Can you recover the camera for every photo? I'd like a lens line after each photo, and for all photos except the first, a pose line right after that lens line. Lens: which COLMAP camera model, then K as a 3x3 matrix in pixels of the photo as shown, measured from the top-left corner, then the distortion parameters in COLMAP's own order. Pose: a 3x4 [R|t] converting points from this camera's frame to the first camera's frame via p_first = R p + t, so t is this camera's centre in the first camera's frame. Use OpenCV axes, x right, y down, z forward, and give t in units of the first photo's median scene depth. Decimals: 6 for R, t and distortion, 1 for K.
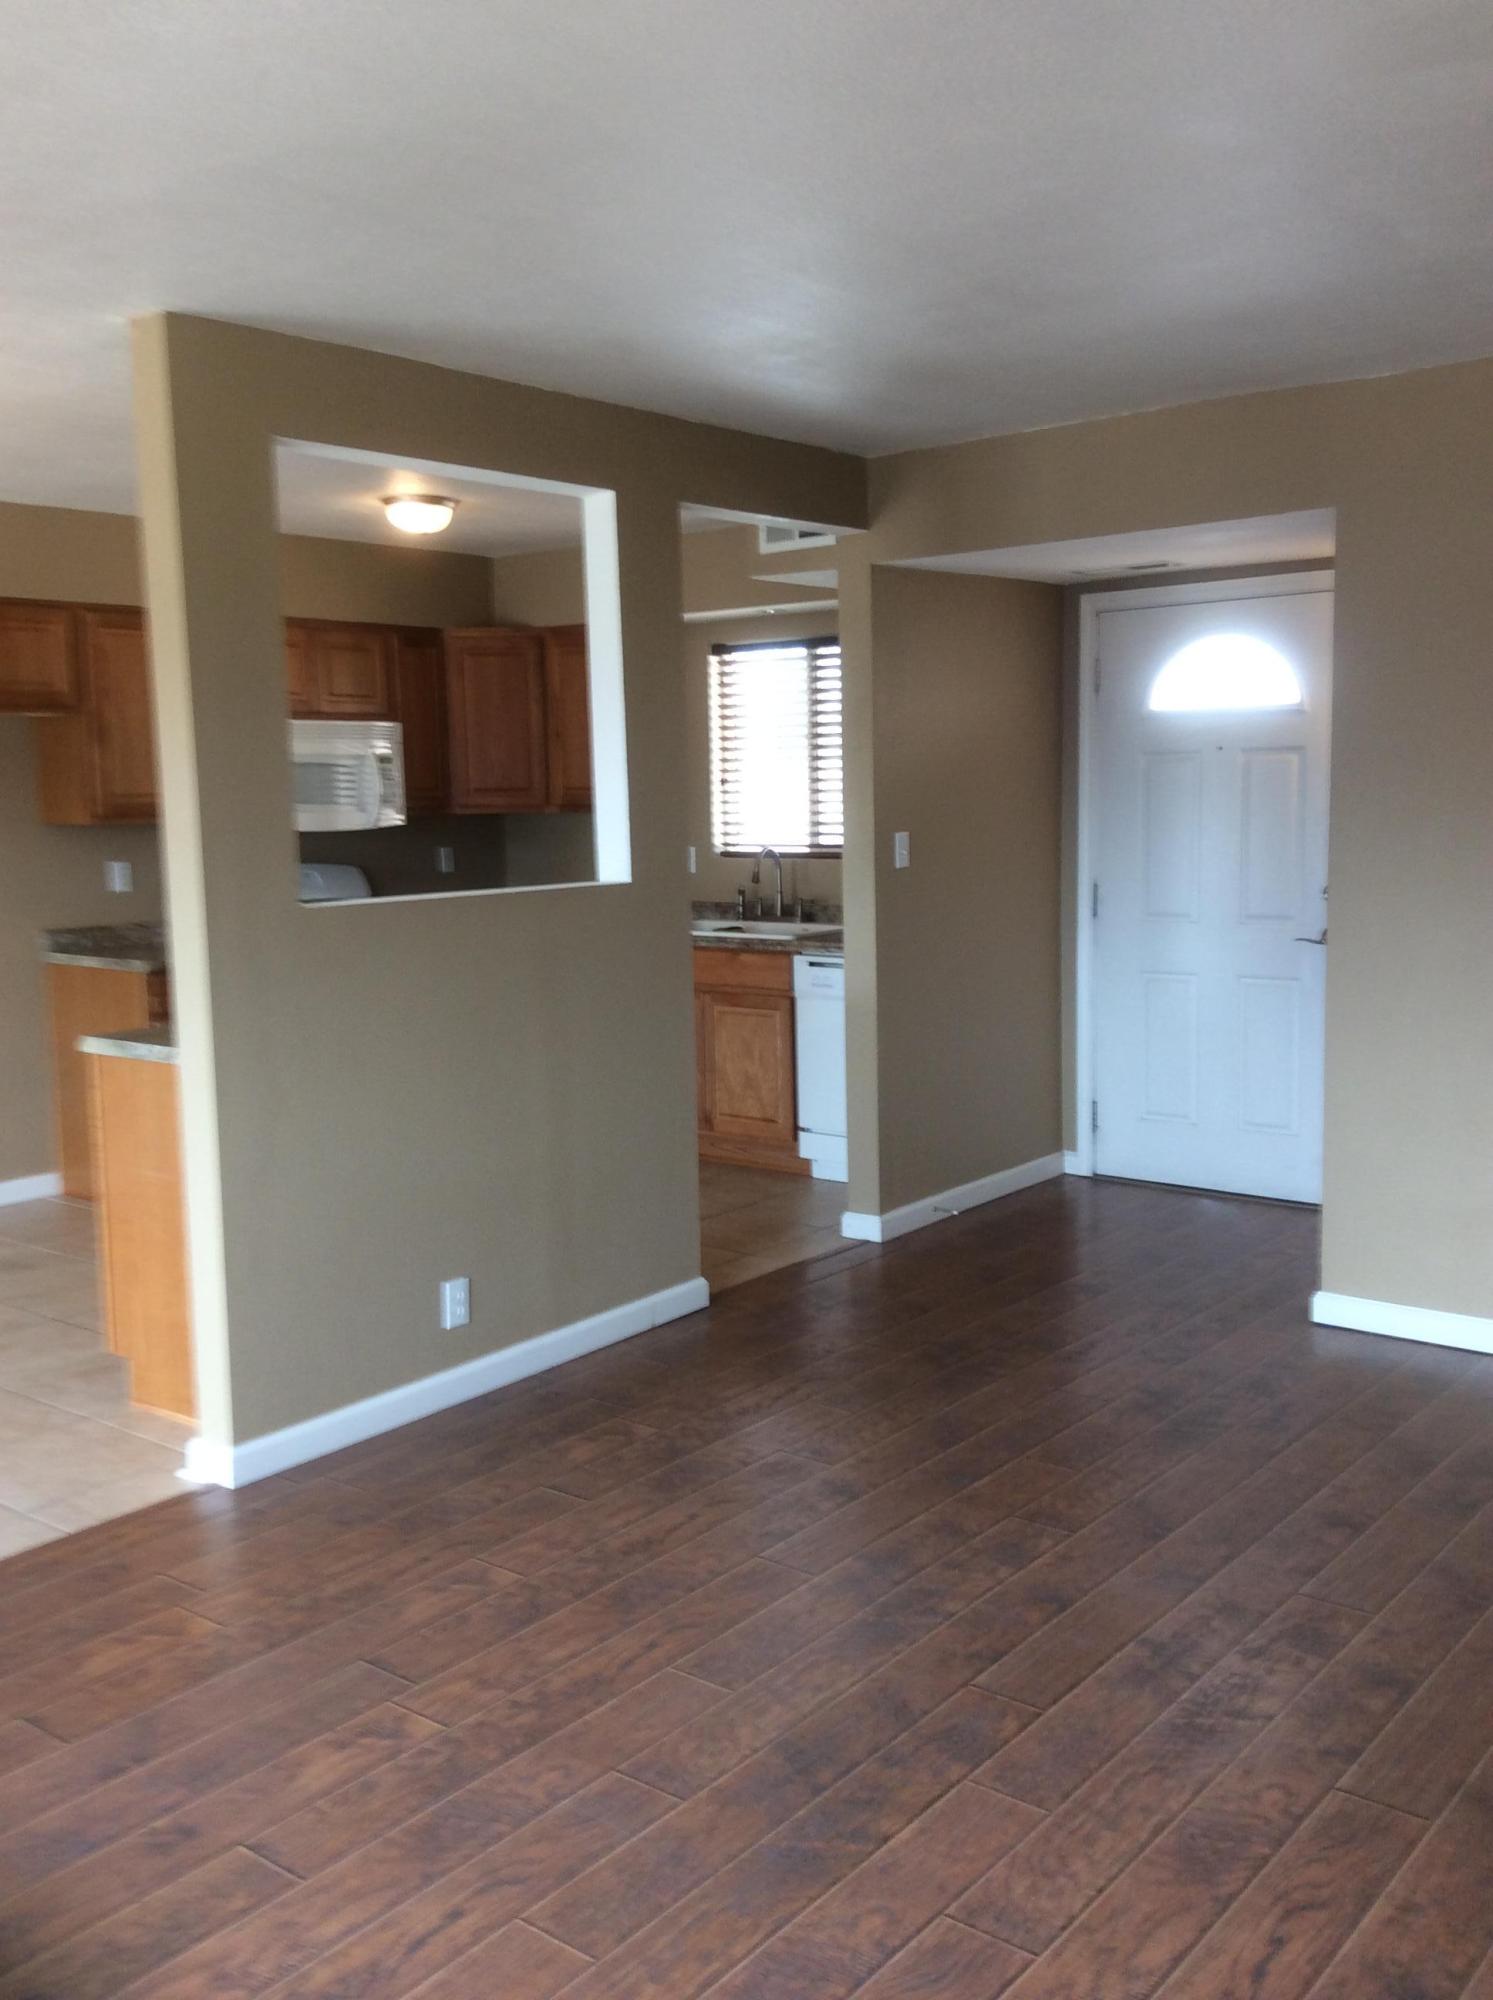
lens RADIAL K [[1814.5, 0, 694.7], [0, 1814.5, 1047.5], [0, 0, 1]] dist [0.230250, -0.577175]
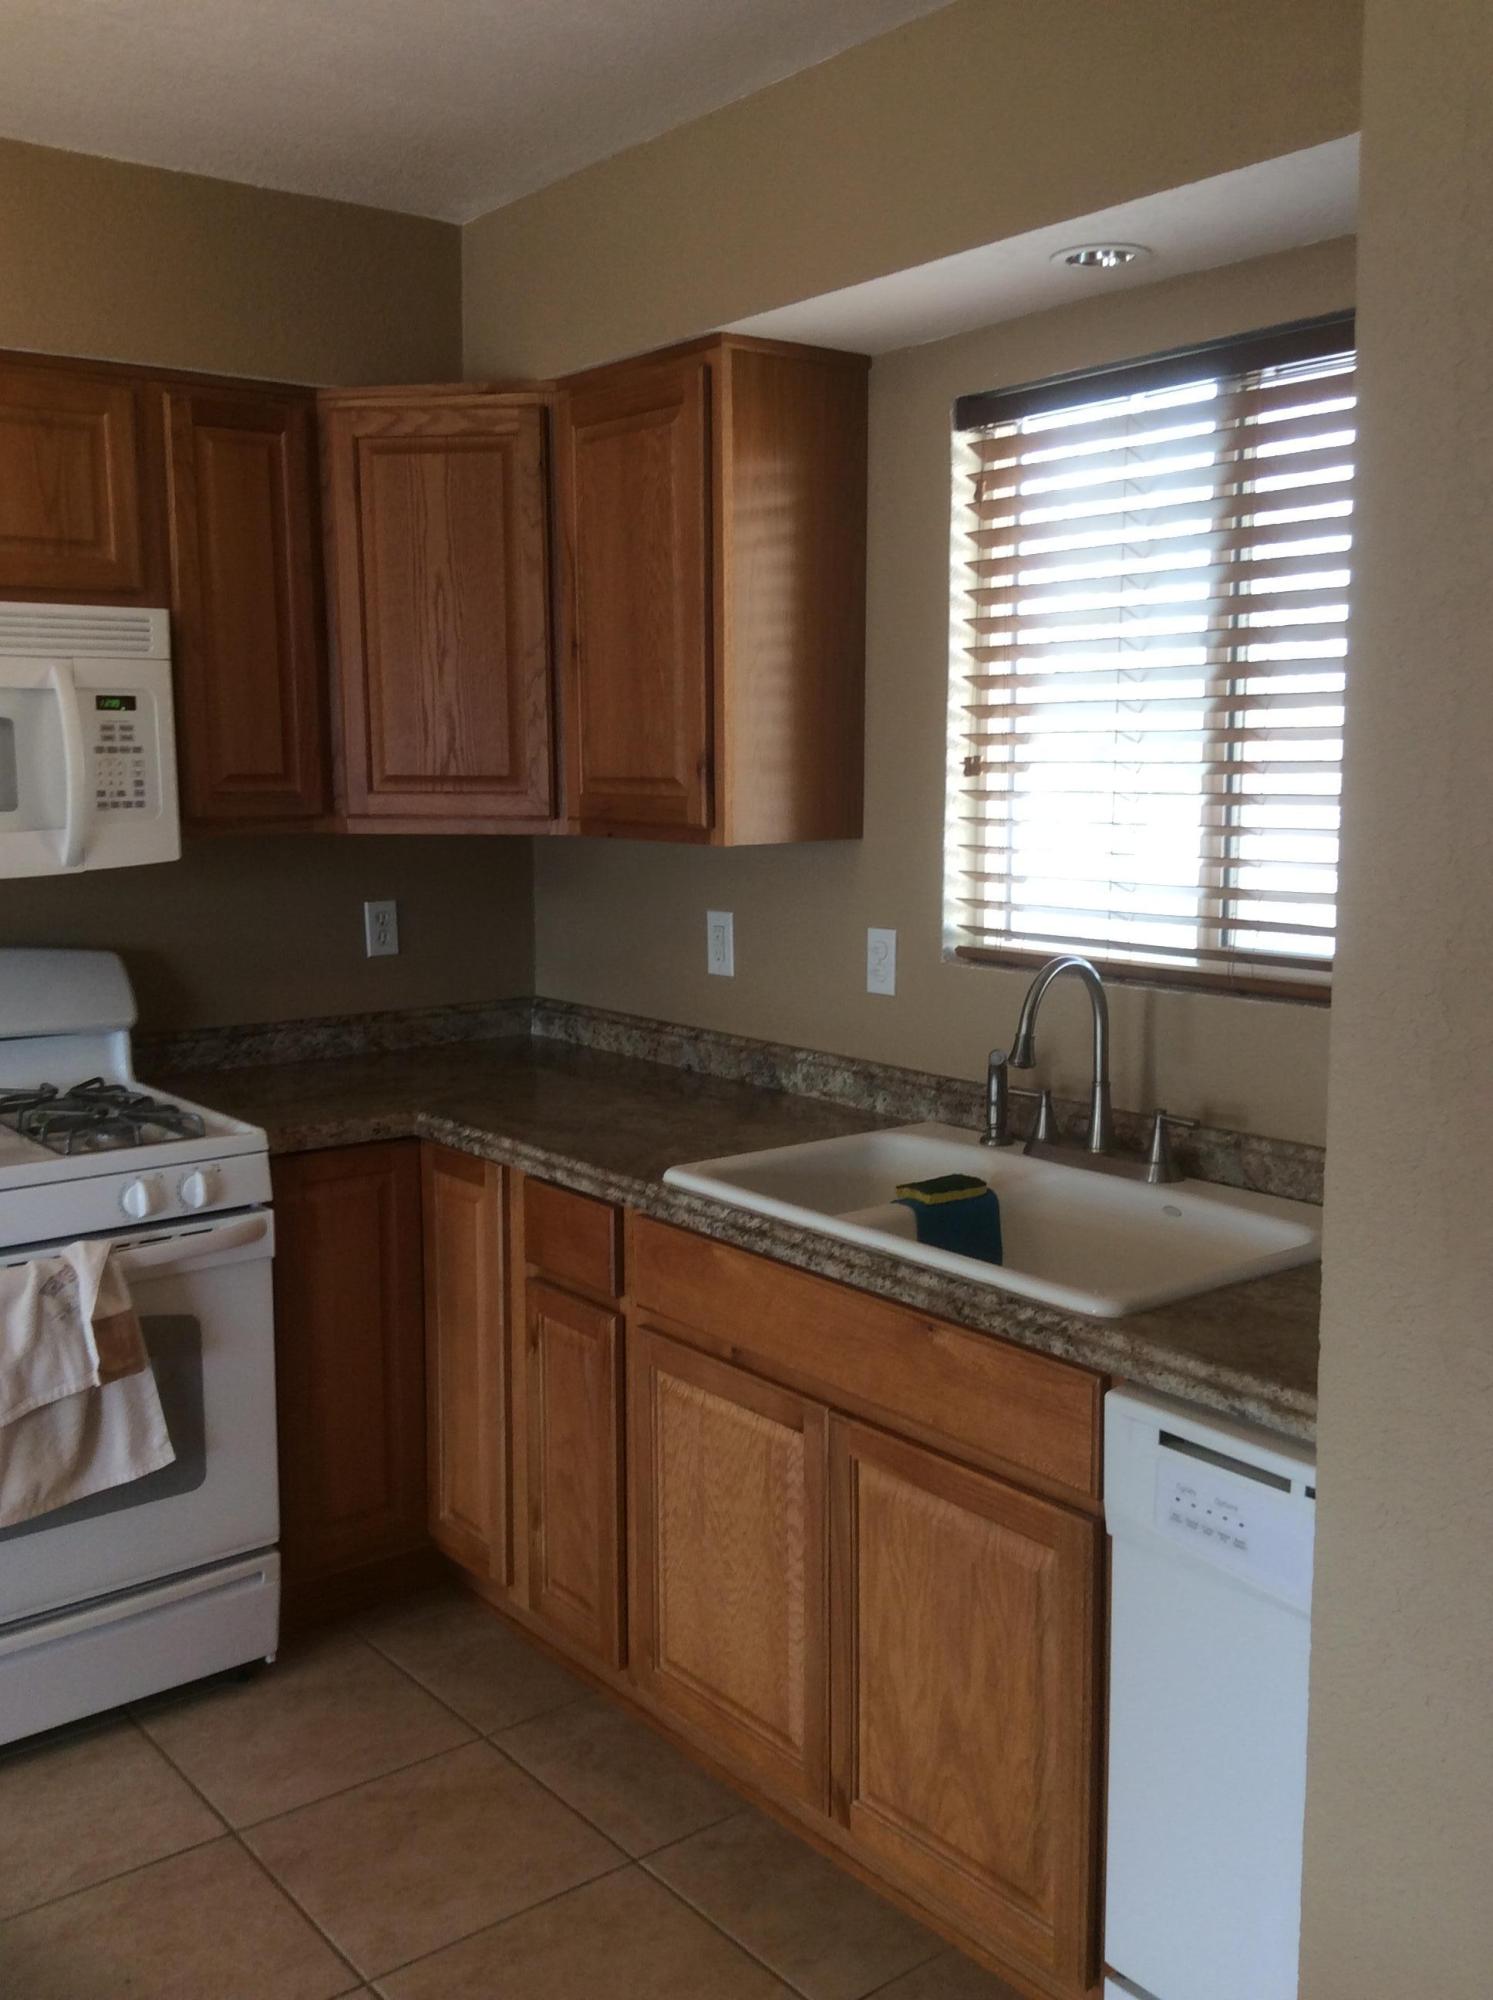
lens RADIAL K [[1814.5, 0, 694.7], [0, 1814.5, 1047.5], [0, 0, 1]] dist [0.230250, -0.577175]
pose [[0.975085, 0.050132, -0.216095, 0.044959], [-0.047840, 0.998730, 0.015826, -0.092399], [0.216614, -0.005094, 0.976244, 0.626372]]
